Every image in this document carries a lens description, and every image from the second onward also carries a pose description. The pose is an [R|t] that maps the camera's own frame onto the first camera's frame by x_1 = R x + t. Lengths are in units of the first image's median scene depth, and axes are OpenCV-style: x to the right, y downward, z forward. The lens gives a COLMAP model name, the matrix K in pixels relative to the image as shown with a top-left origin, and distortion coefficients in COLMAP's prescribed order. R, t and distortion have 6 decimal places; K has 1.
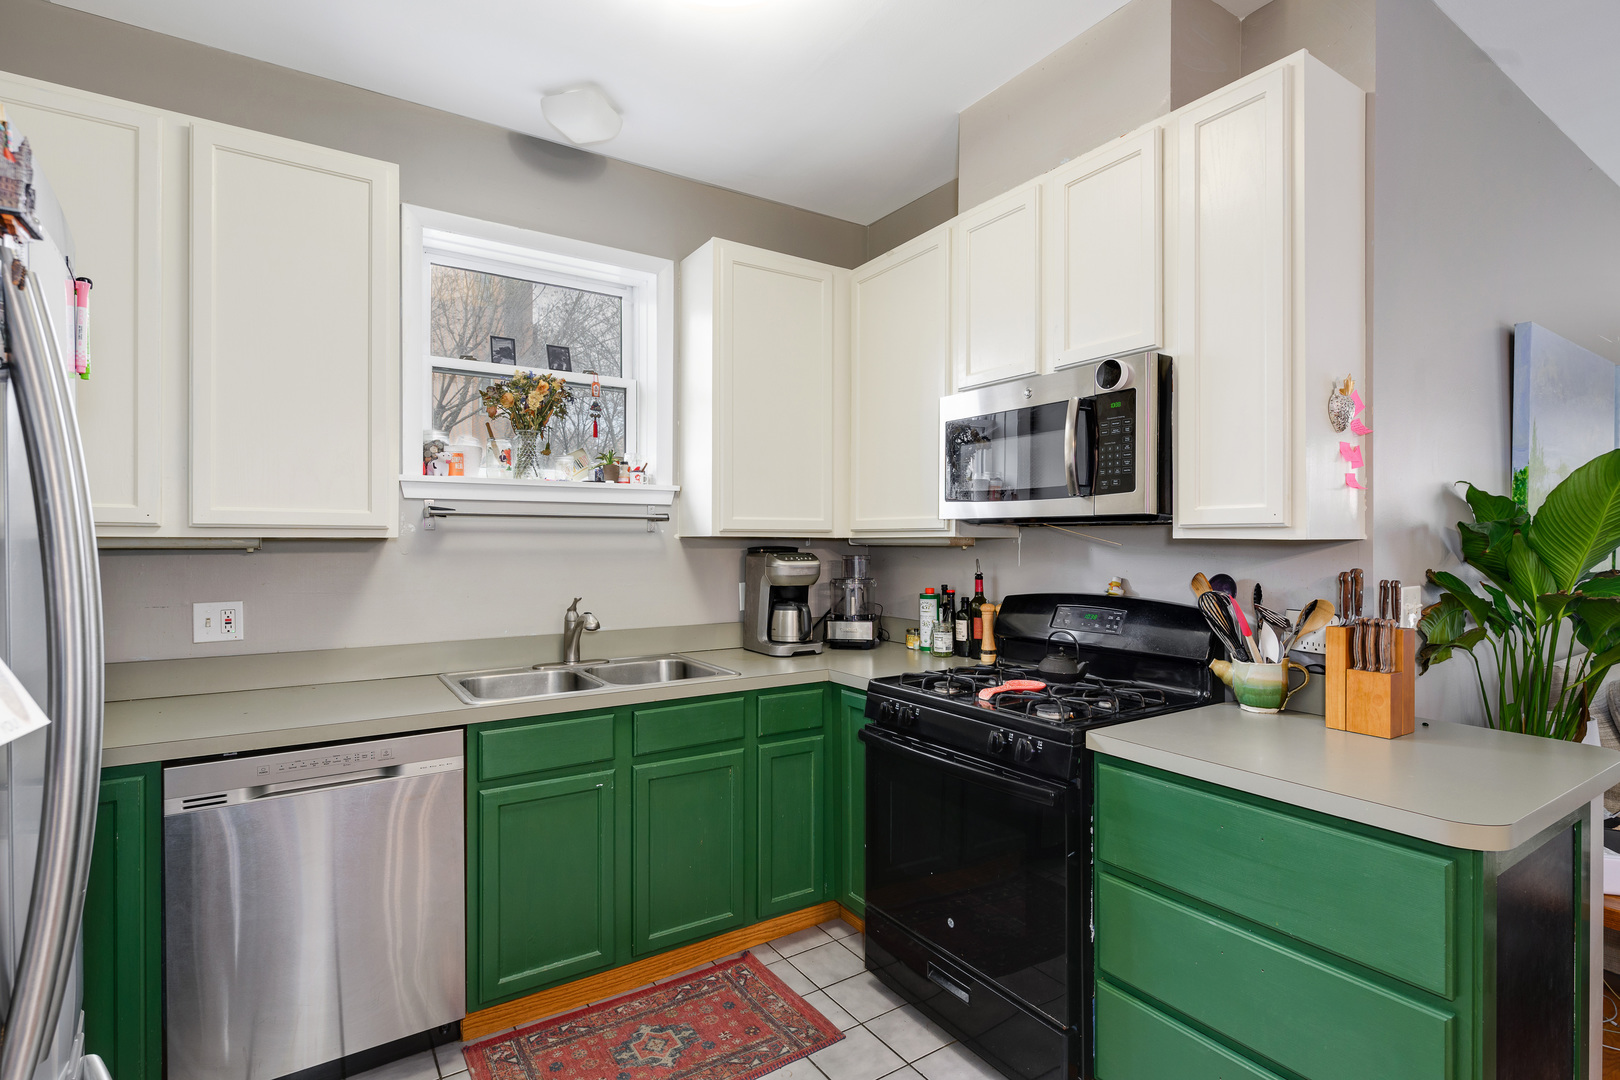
lens RADIAL K [[775.9, 0, 806.1], [0, 775.9, 537.1], [0, 0, 1]] dist [-0.000648, -0.000418]
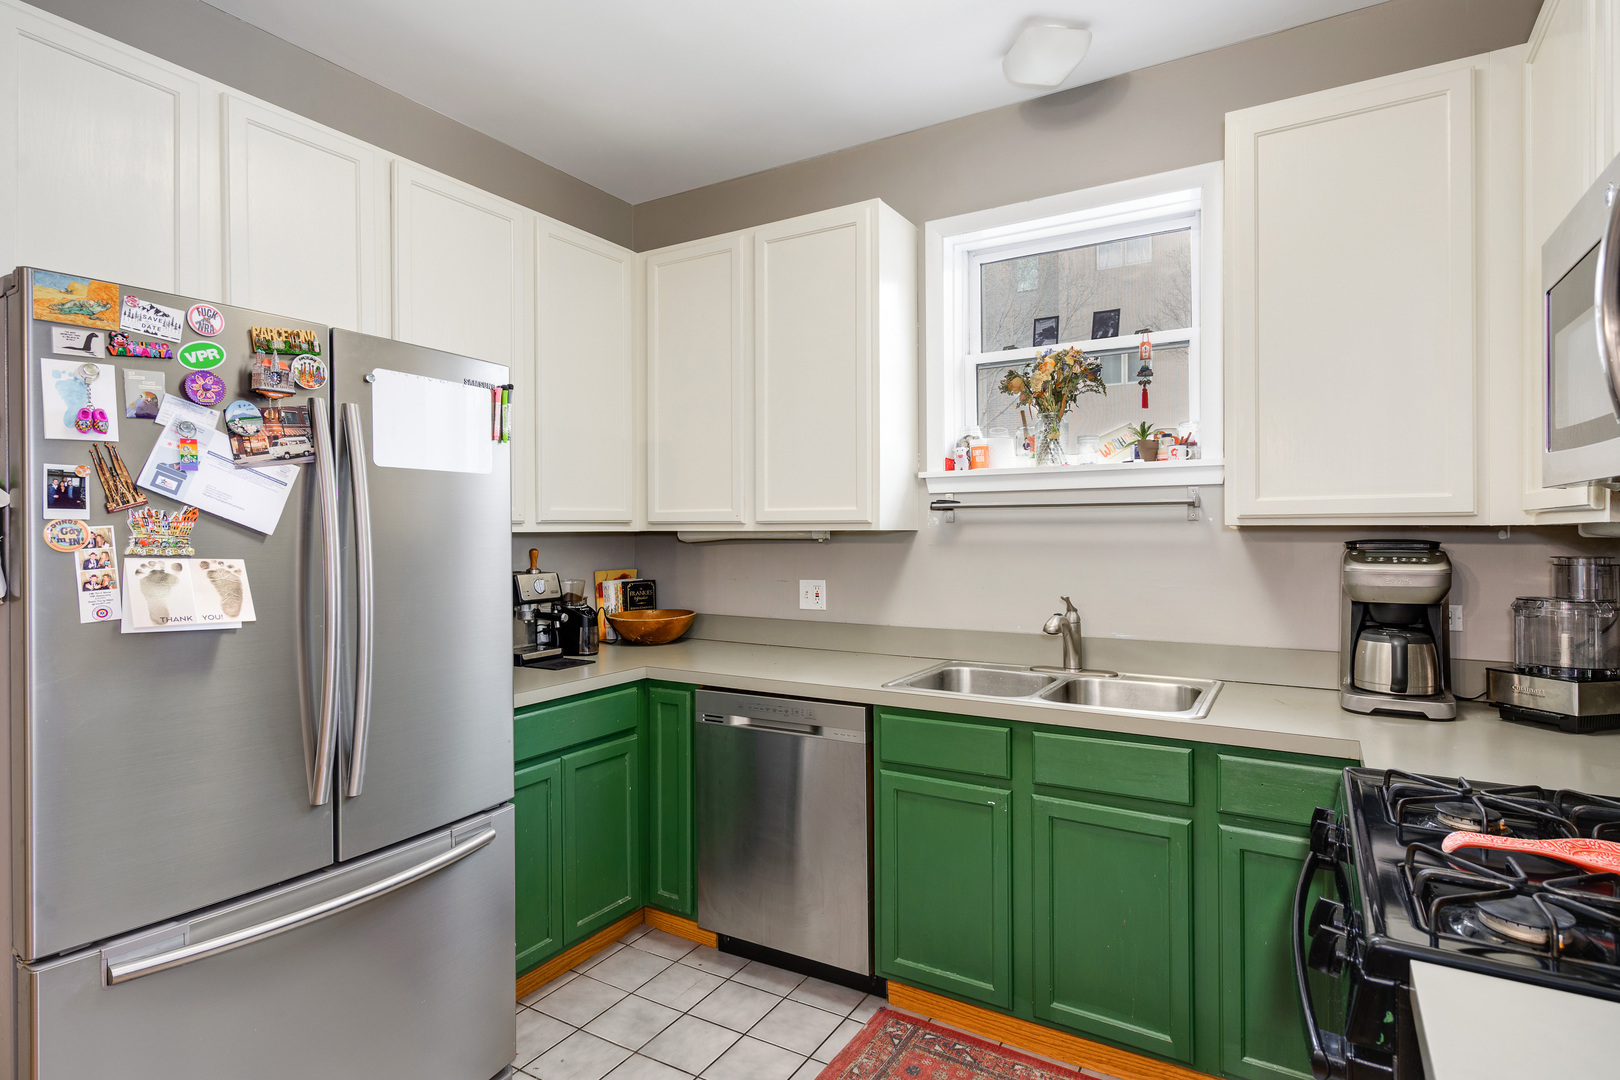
lens RADIAL K [[830.3, 0, 810.6], [0, 830.3, 529.0], [0, 0, 1]] dist [0.000345, -0.000073]
pose [[0.435001, -0.006248, -0.900408, 0.432086], [0.008430, 0.999960, -0.002866, 0.001311], [0.900391, -0.006344, 0.435036, 0.327328]]
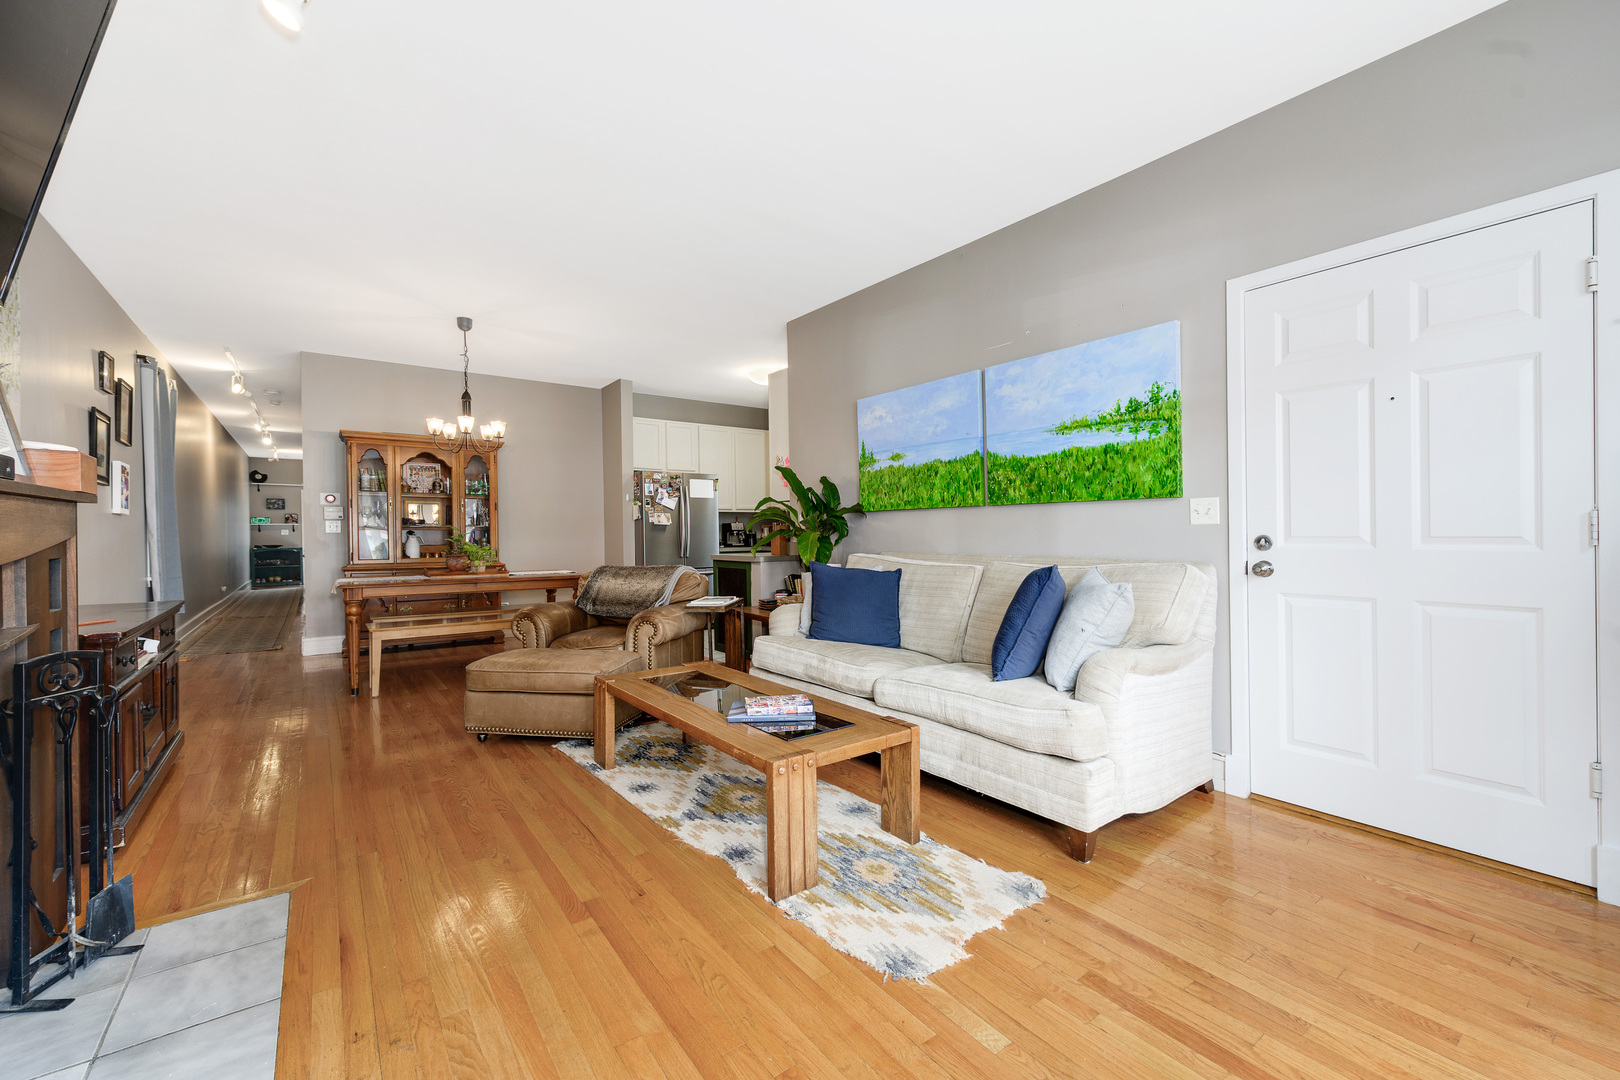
lens RADIAL K [[663.5, 0, 814.8], [0, 663.5, 545.9], [0, 0, 1]] dist [0.004862, 0.000254]
pose [[0.065576, 0.018131, -0.997683, 2.534921], [0.008882, 0.999785, 0.018753, 0.104695], [0.997808, -0.010091, 0.065401, 0.643310]]
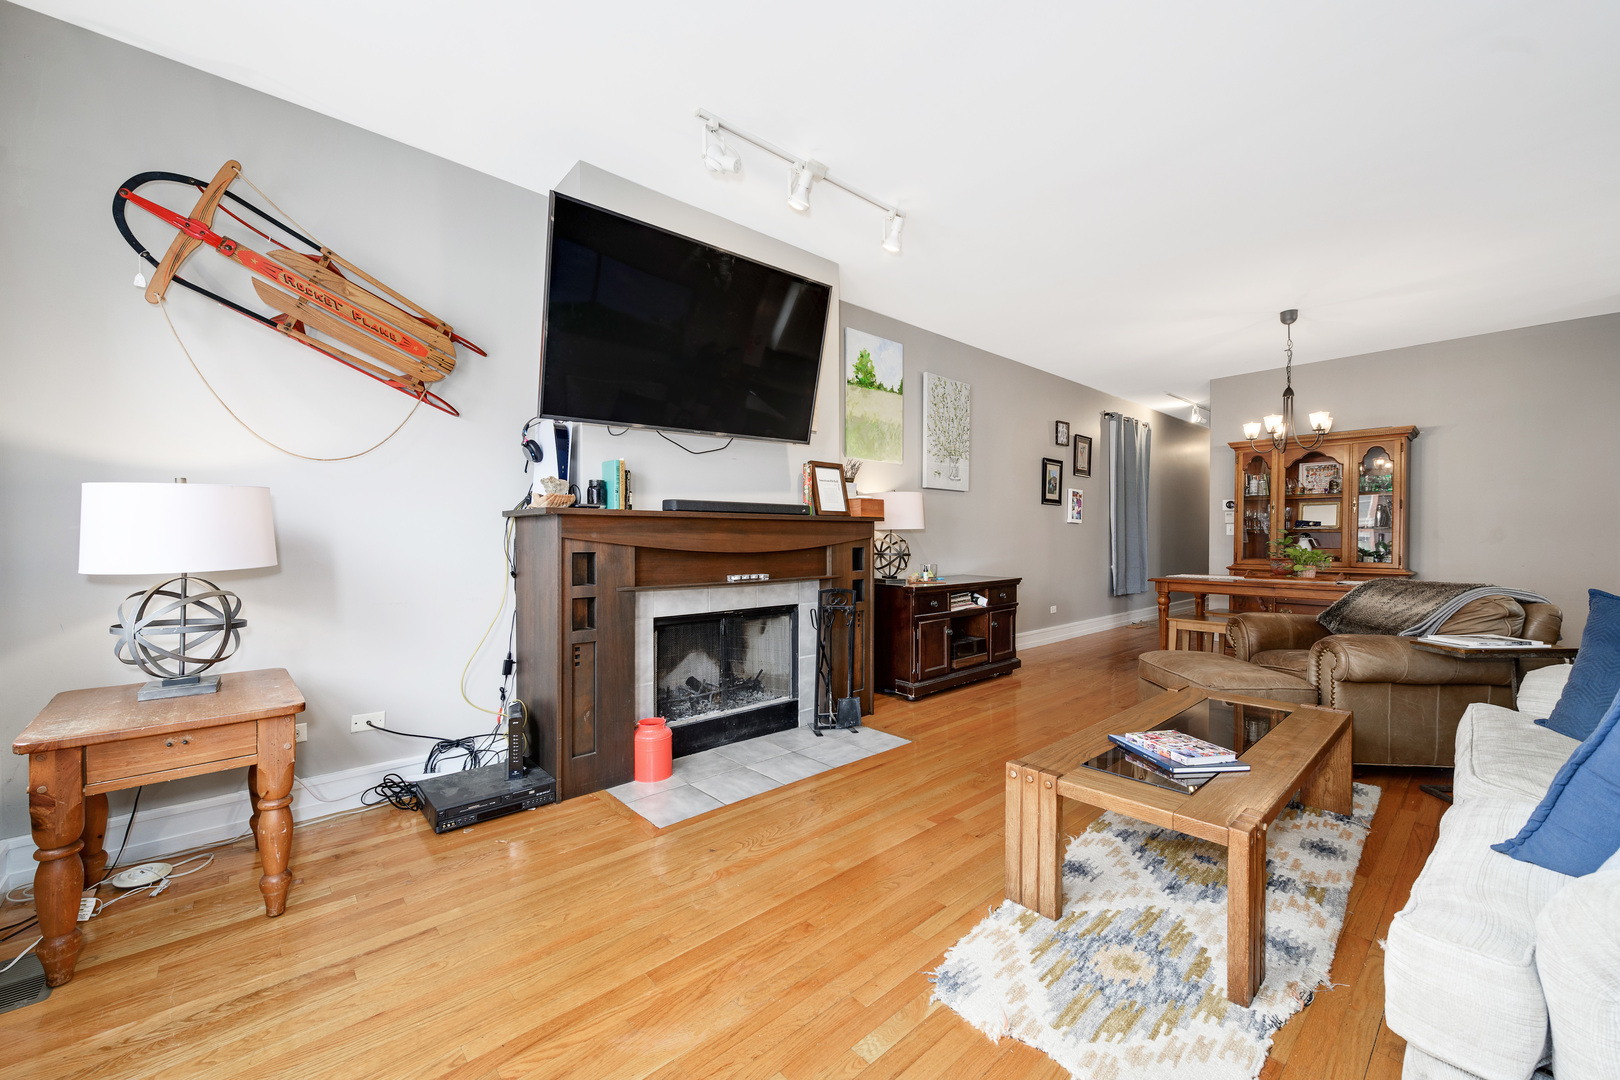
lens RADIAL K [[636.6, 0, 810.0], [0, 636.6, 540.0], [0, 0, 1]] dist [0.009392, -0.000161]
pose [[-0.987178, 0.000148, -0.159621, 2.140630], [-0.000177, 0.999998, 0.002024, 0.103297], [0.159621, 0.002026, -0.987176, 1.327640]]
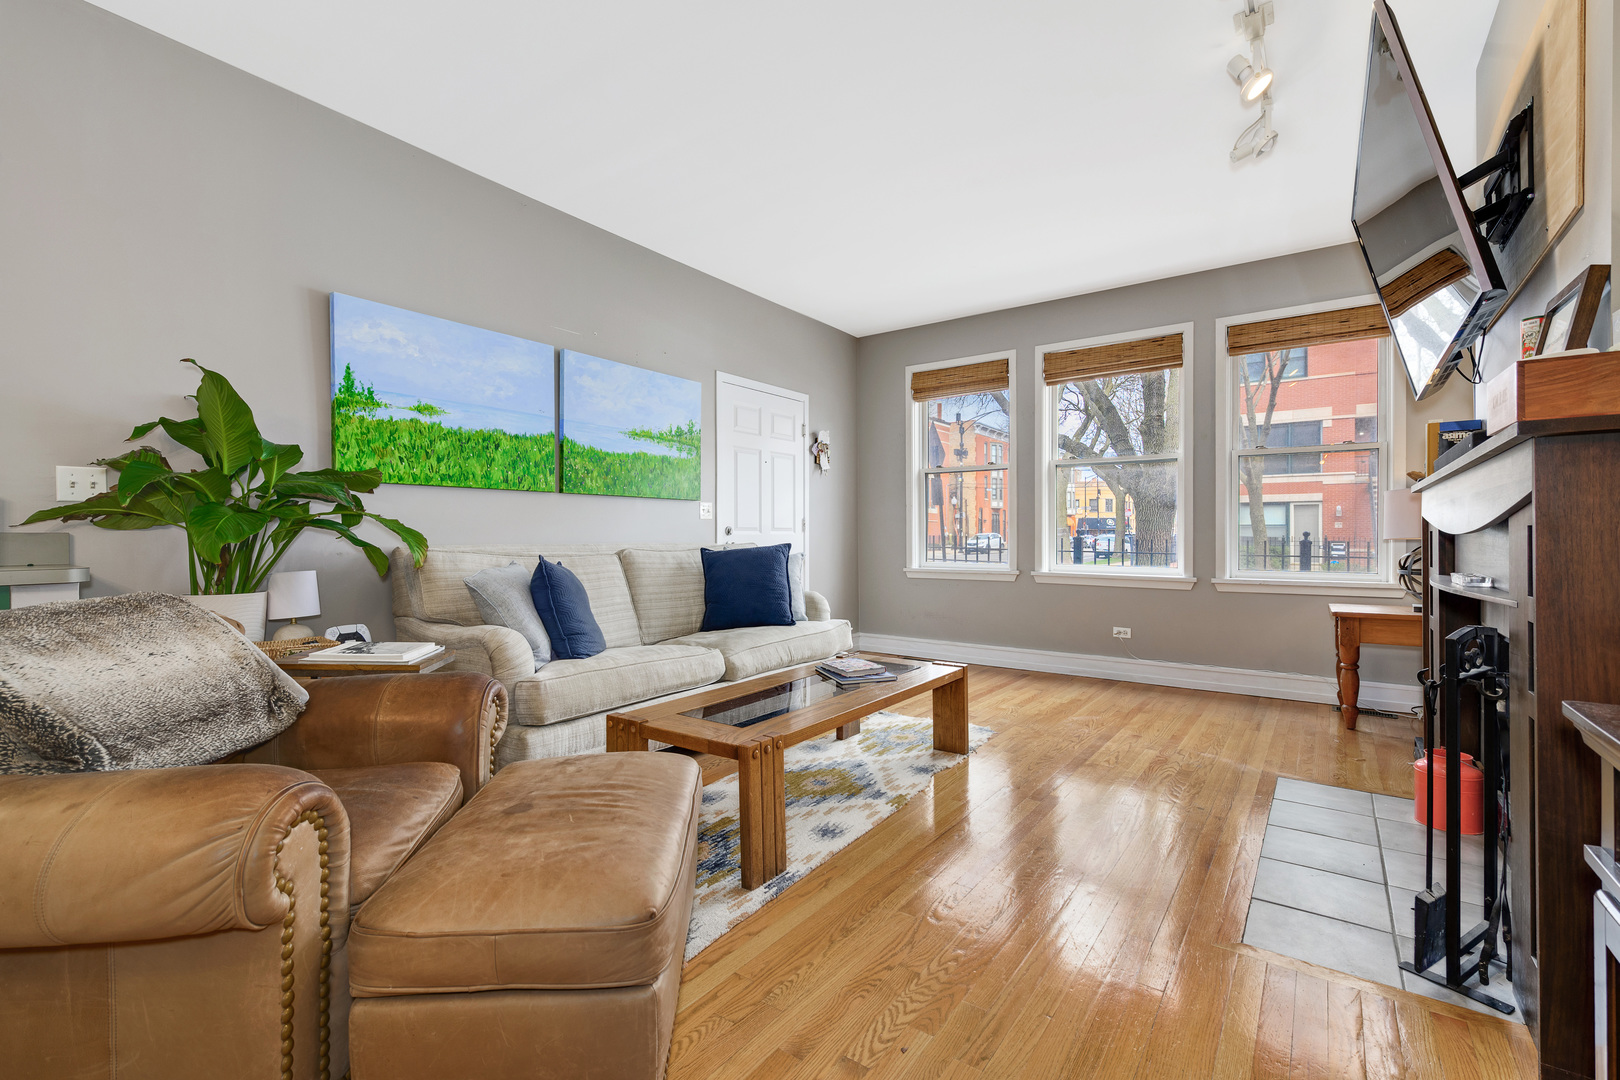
lens RADIAL K [[696.3, 0, 810.8], [0, 696.3, 533.9], [0, 0, 1]] dist [0.006958, 0.000330]
pose [[0.933653, 0.000307, 0.358177, 1.111669], [-0.000932, 0.999998, 0.001573, 0.129282], [-0.358176, -0.001802, 0.933652, -0.394426]]
